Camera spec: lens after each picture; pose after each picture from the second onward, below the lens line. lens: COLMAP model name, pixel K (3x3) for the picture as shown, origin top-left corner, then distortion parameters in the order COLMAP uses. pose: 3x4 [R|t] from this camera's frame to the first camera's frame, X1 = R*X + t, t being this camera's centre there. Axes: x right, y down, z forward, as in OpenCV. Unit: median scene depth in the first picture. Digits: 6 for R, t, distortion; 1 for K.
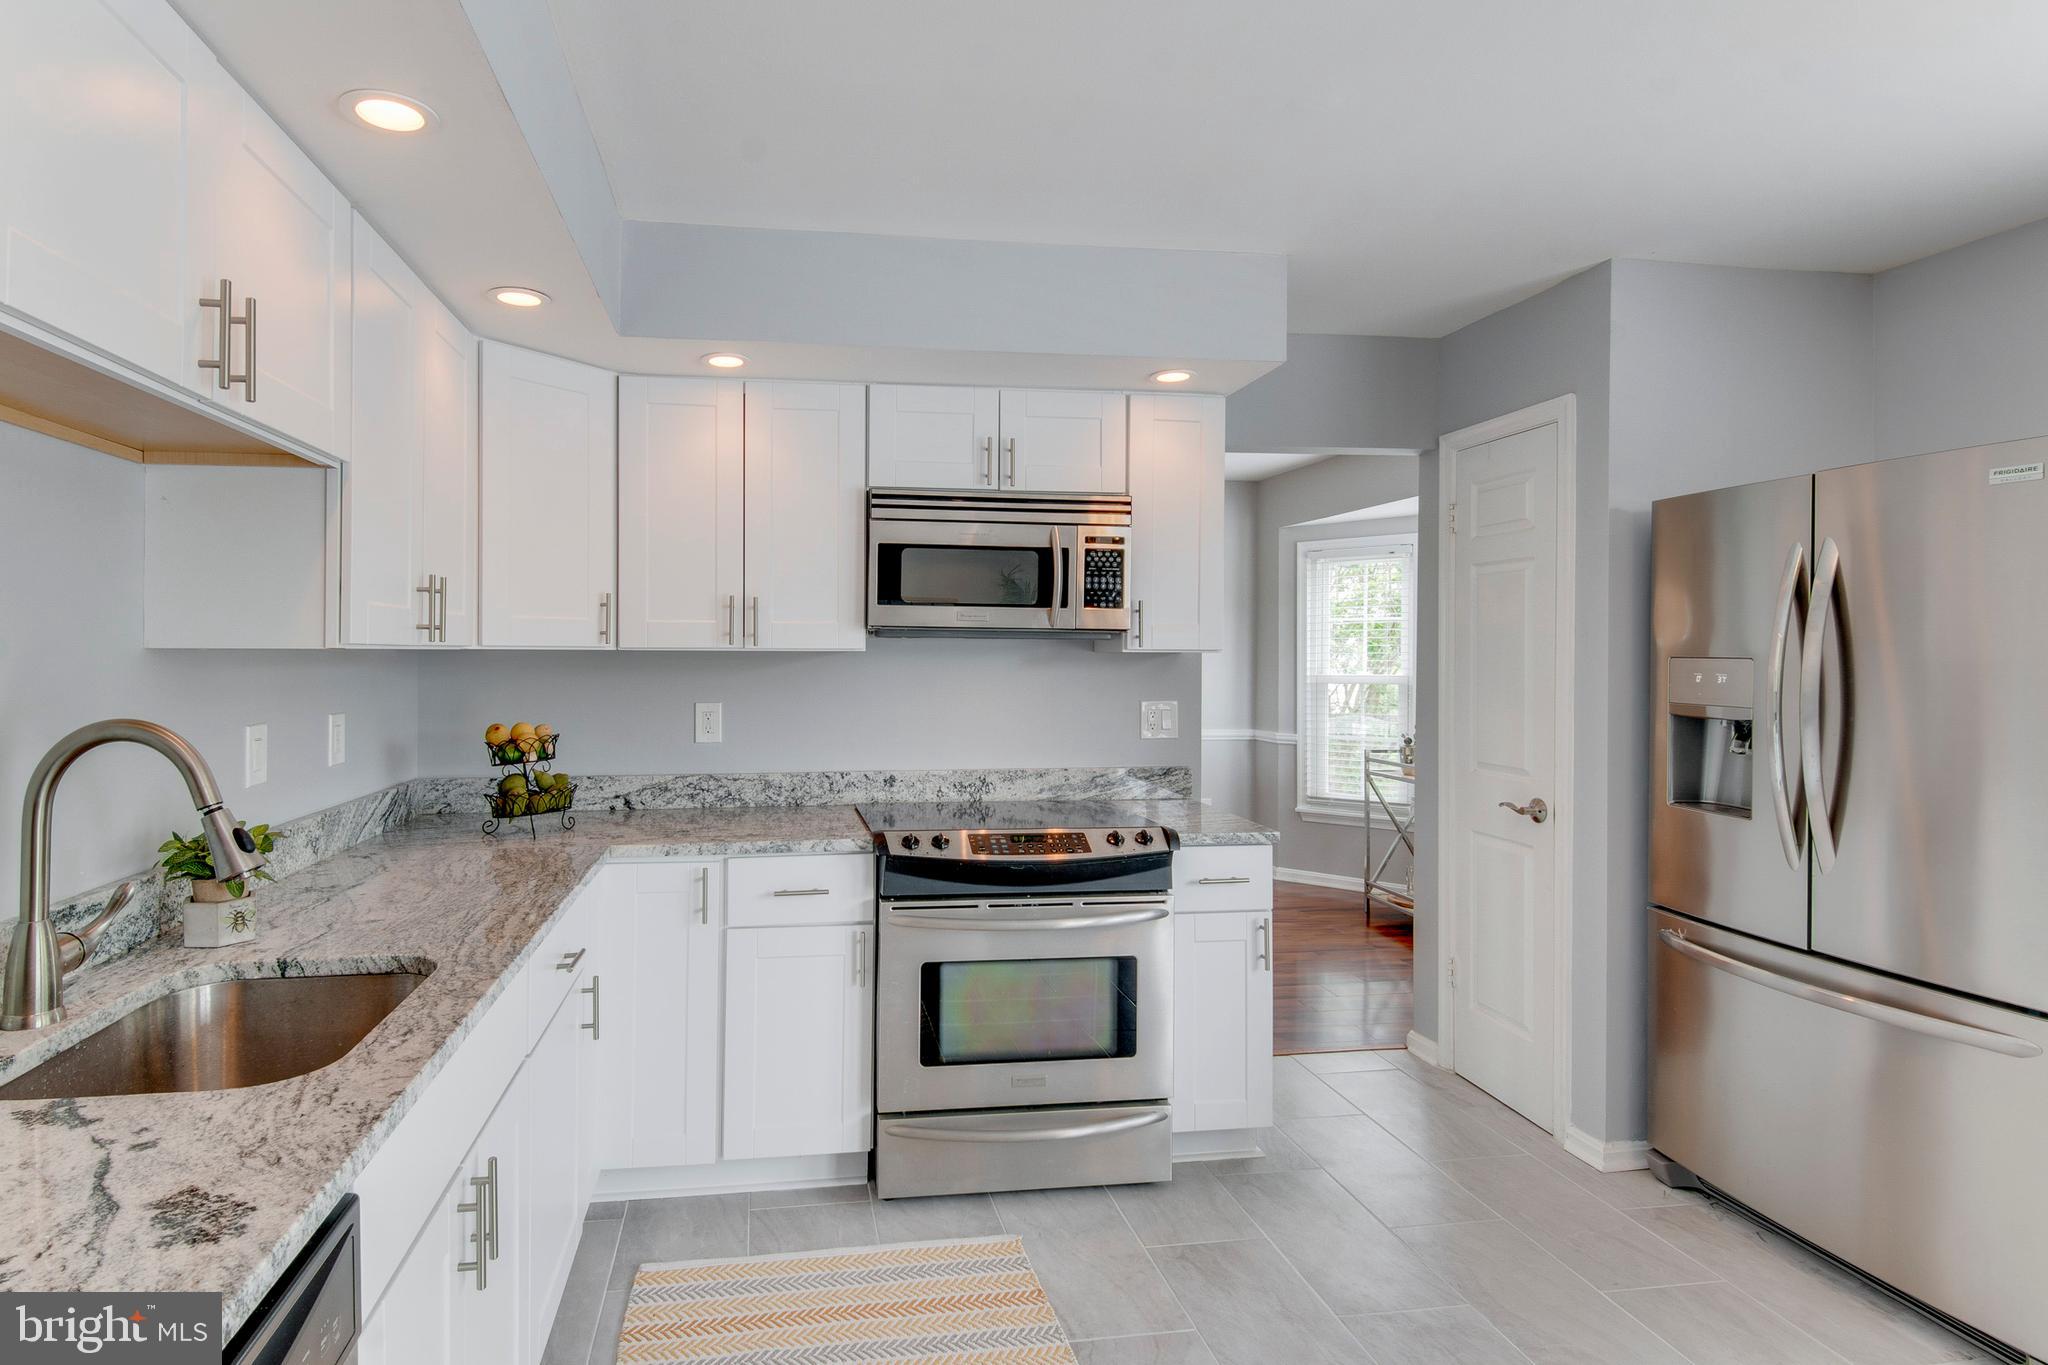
lens RADIAL K [[1257.0, 0, 1024.3], [0, 1257.0, 676.6], [0, 0, 1]] dist [0.033769, 0.000105]
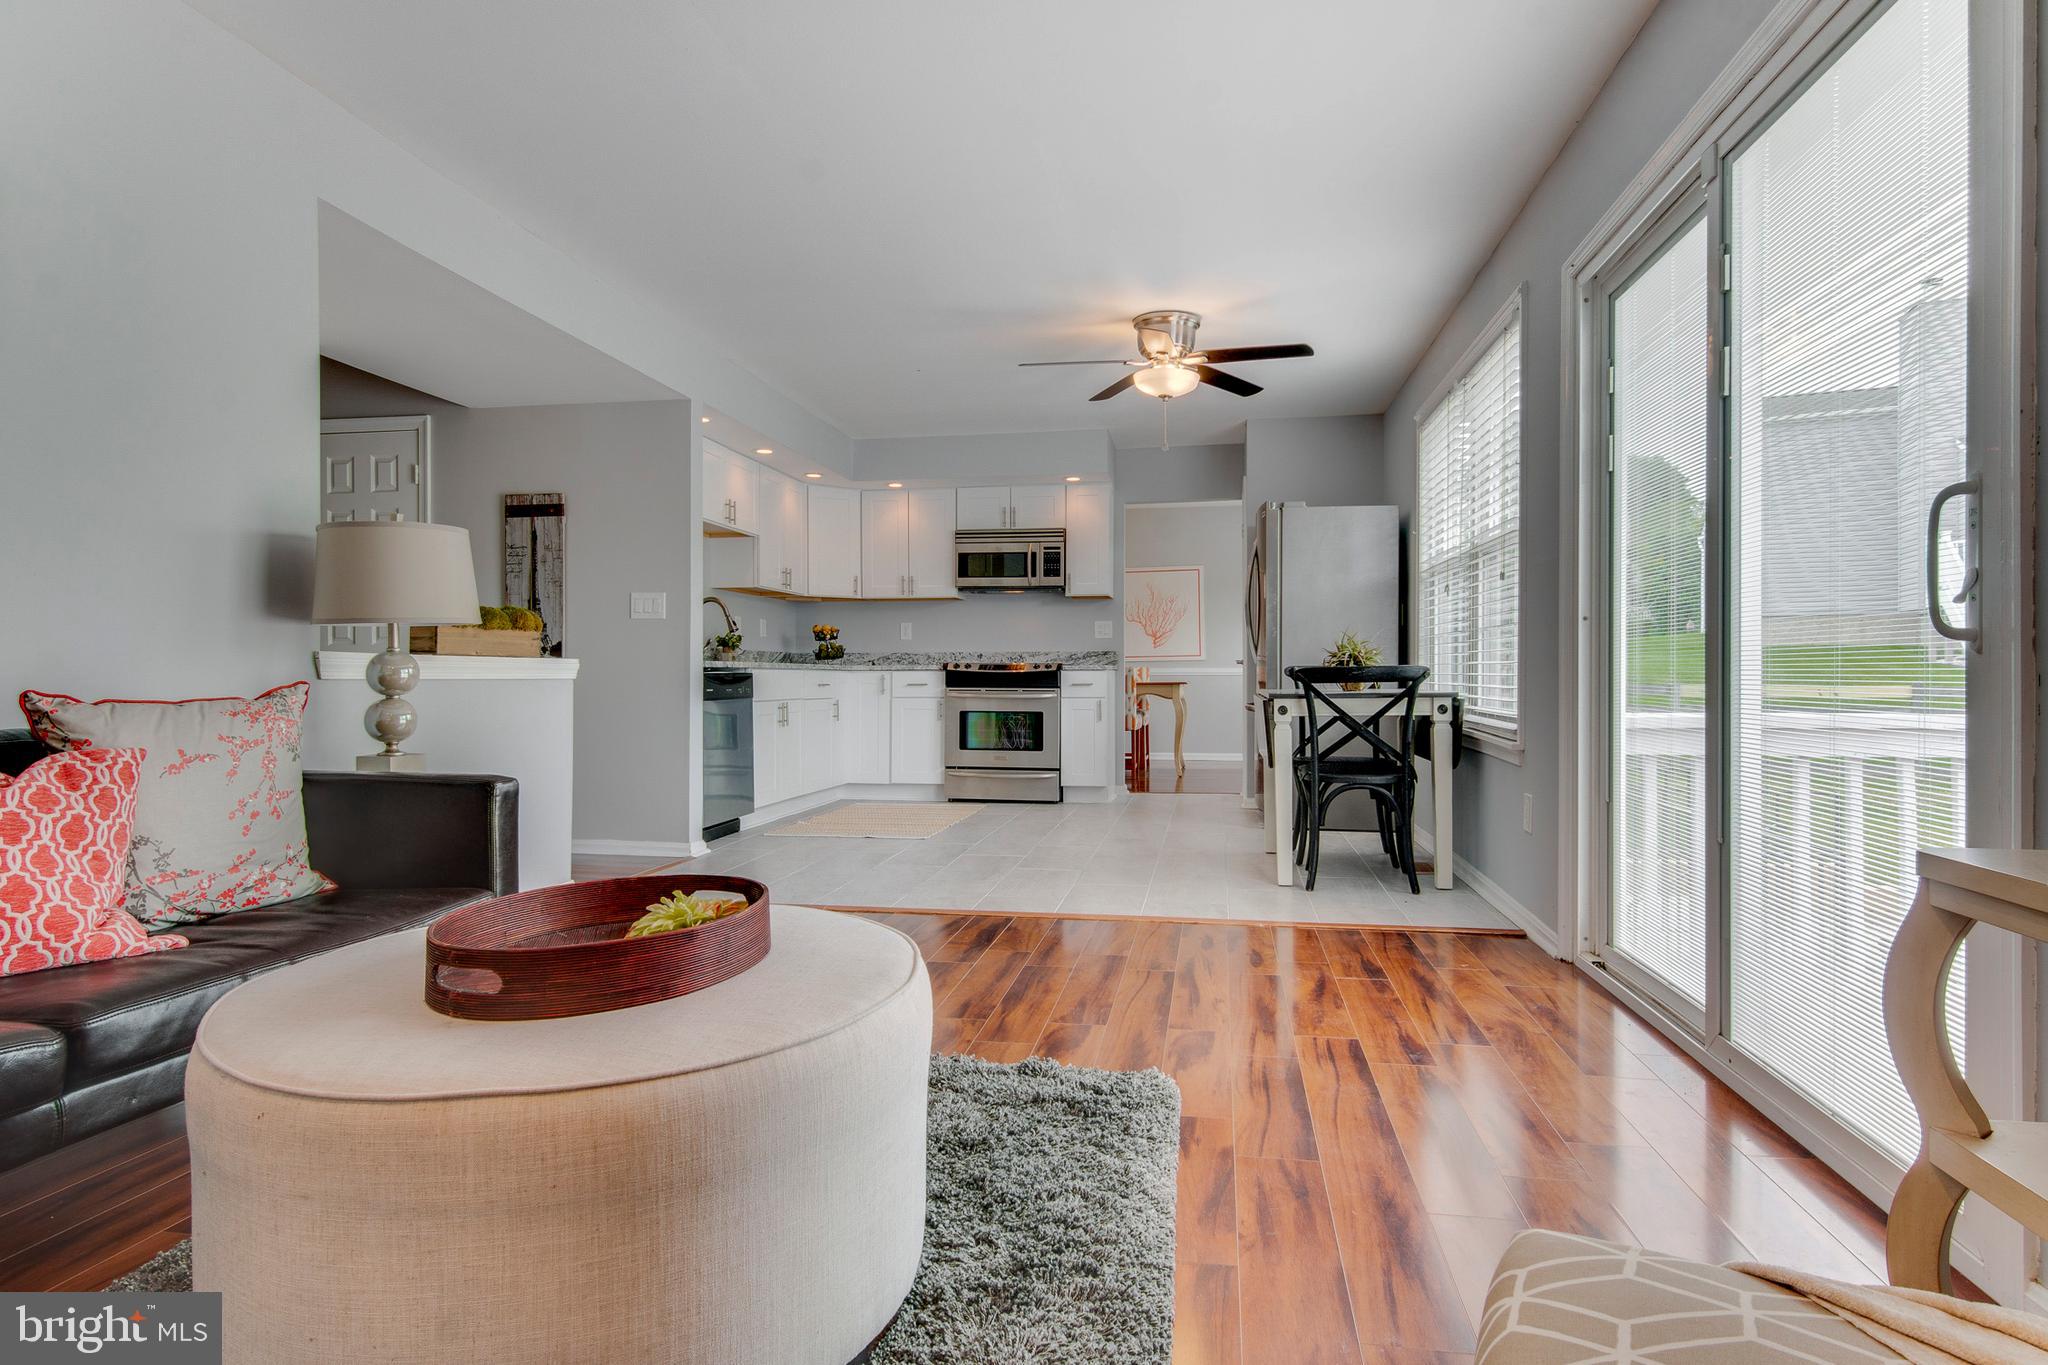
lens RADIAL K [[1072.5, 0, 1020.7], [0, 1072.5, 681.1], [0, 0, 1]] dist [-0.000803, -0.000075]
pose [[0.956510, -0.002602, -0.291686, 0.634924], [0.005156, 0.999955, 0.007990, 0.134262], [0.291652, -0.009146, 0.956481, -1.012460]]
